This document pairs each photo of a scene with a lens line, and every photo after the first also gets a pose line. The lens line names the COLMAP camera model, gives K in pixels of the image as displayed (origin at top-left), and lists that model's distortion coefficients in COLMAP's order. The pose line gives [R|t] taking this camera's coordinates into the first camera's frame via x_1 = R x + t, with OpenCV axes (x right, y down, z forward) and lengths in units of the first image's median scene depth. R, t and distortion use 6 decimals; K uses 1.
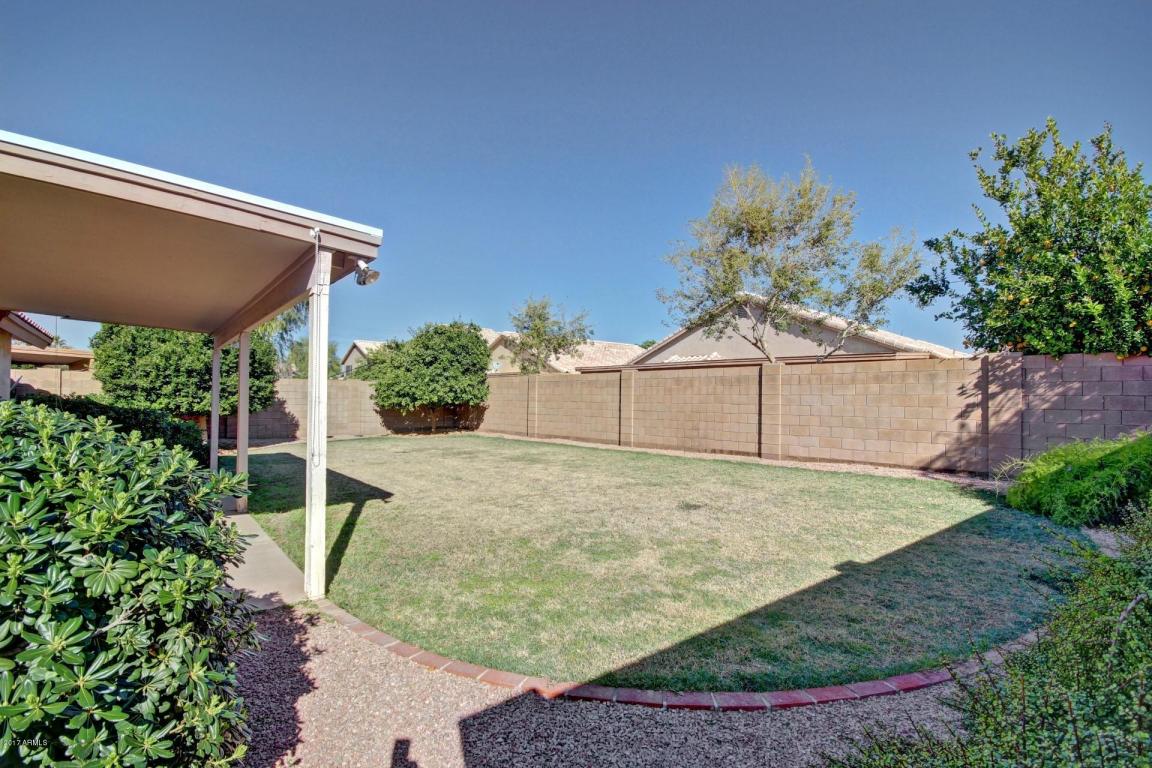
lens RADIAL K [[529.5, 0, 573.6], [0, 529.5, 388.0], [0, 0, 1]] dist [-0.005190, -0.000117]
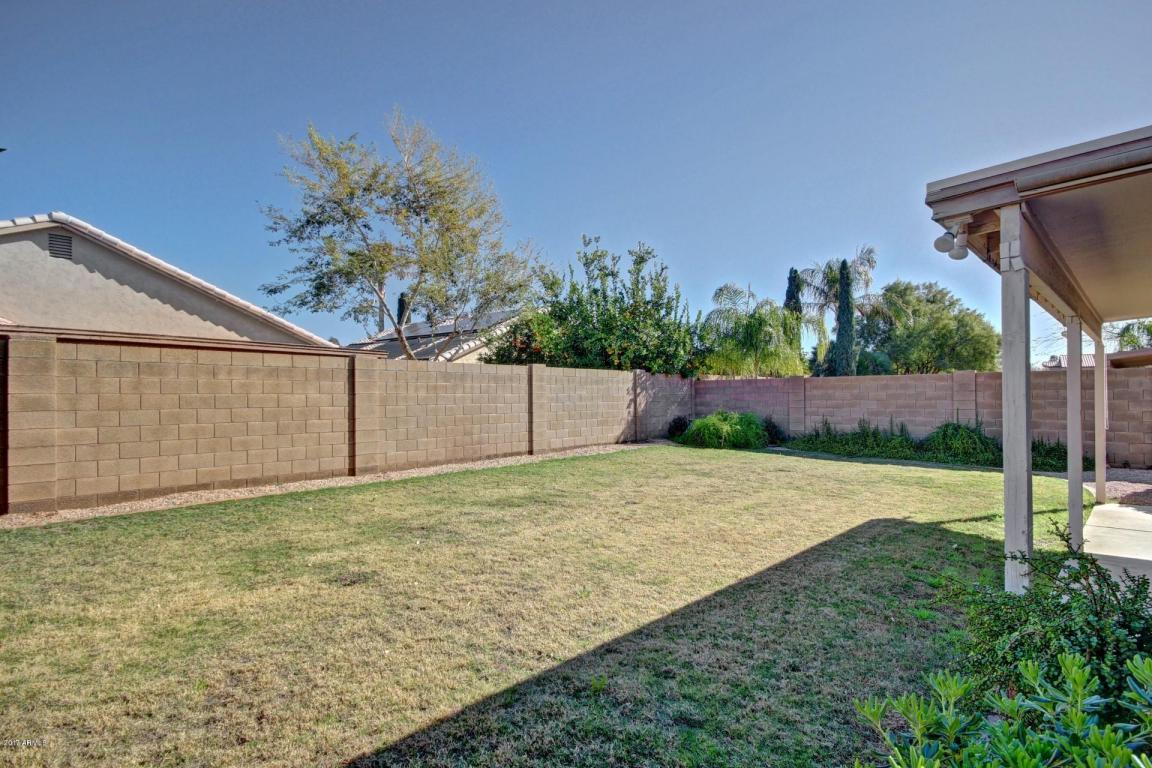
lens RADIAL K [[529.5, 0, 580.3], [0, 529.5, 388.7], [0, 0, 1]] dist [-0.005190, -0.000117]
pose [[-0.072156, 0.011813, 0.997323, -0.629905], [-0.013745, 0.999823, -0.012837, 0.014506], [-0.997299, -0.014634, -0.071981, 0.919146]]
